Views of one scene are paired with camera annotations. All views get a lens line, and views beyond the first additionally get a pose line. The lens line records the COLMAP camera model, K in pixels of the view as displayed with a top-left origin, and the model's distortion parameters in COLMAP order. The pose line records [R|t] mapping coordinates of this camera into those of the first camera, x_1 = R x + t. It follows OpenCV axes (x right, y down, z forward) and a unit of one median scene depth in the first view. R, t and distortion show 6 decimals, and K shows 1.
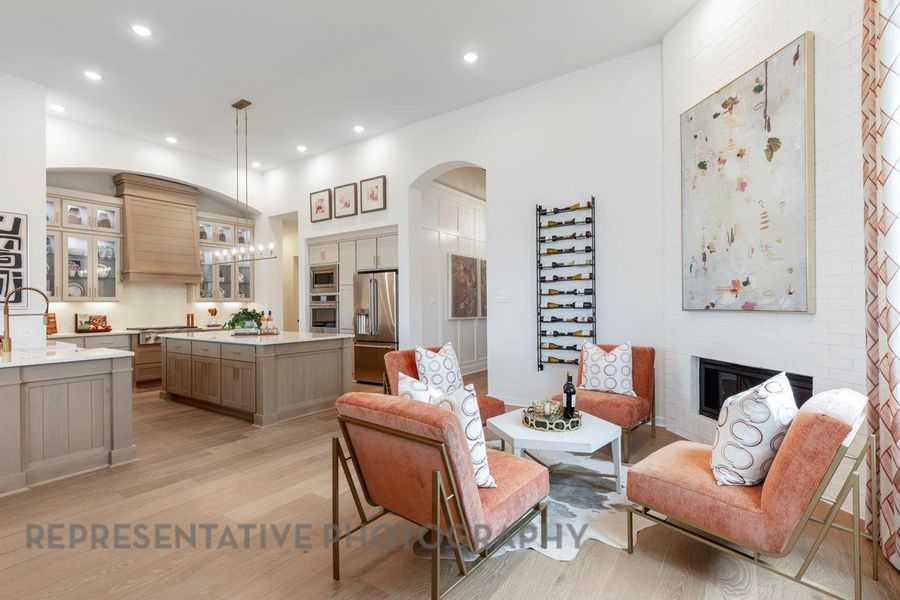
lens RADIAL K [[424.1, 0, 449.6], [0, 424.1, 304.2], [0, 0, 1]] dist [0.002059, 0.000502]
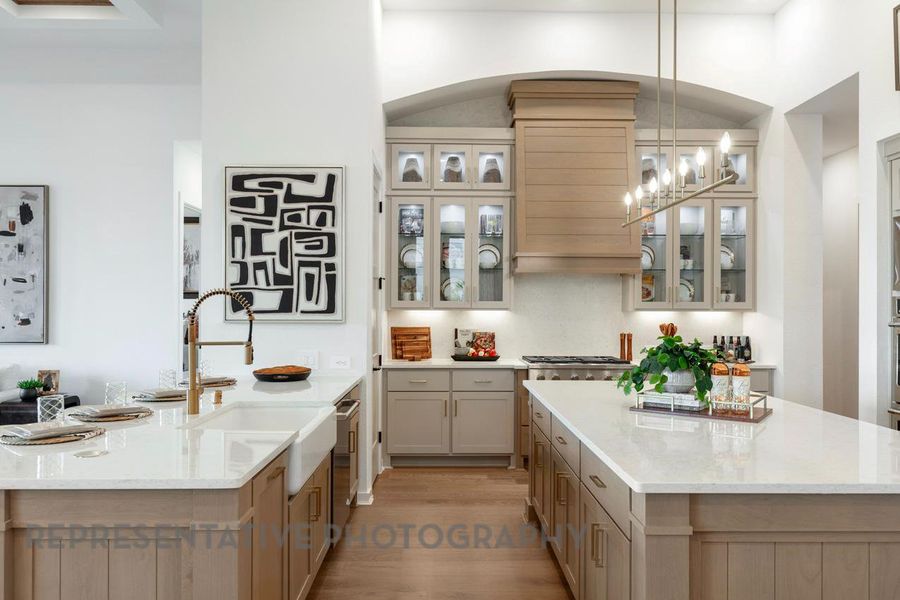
lens RADIAL K [[654.8, 0, 450.0], [0, 654.8, 300.0], [0, 0, 1]] dist [0.002366, 0.002222]
pose [[0.587035, 0.001529, -0.809560, -0.113602], [-0.008593, 0.999954, -0.004342, -0.014751], [0.809516, 0.009506, 0.587021, 0.428610]]
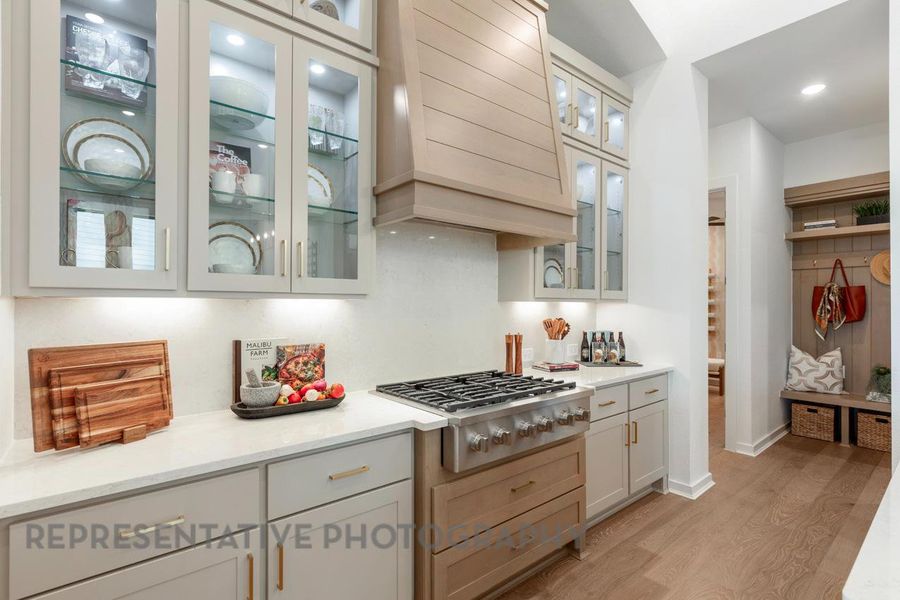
lens RADIAL K [[433.4, 0, 451.2], [0, 433.4, 303.5], [0, 0, 1]] dist [-0.002222, -0.000040]
pose [[0.962499, 0.008988, -0.271138, -0.663750], [-0.009434, 0.999955, -0.000342, -0.002420], [0.271123, 0.002887, 0.962540, 0.760962]]
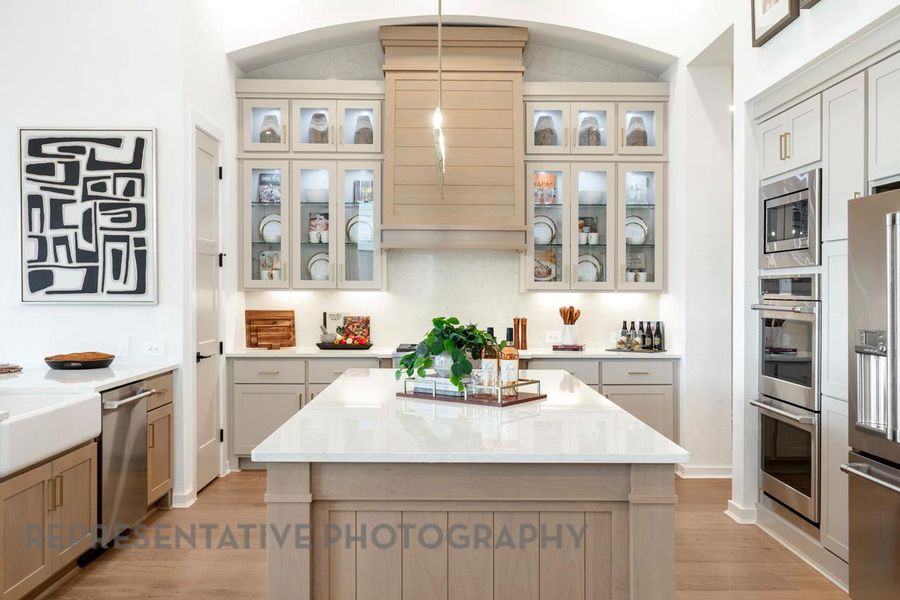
lens RADIAL K [[831.1, 0, 450.8], [0, 831.1, 293.9], [0, 0, 1]] dist [0.002180, 0.009130]
pose [[0.585251, 0.015955, -0.810695, 0.058304], [-0.009702, 0.999873, 0.012673, -0.015418], [0.810794, 0.000449, 0.585331, 0.509879]]
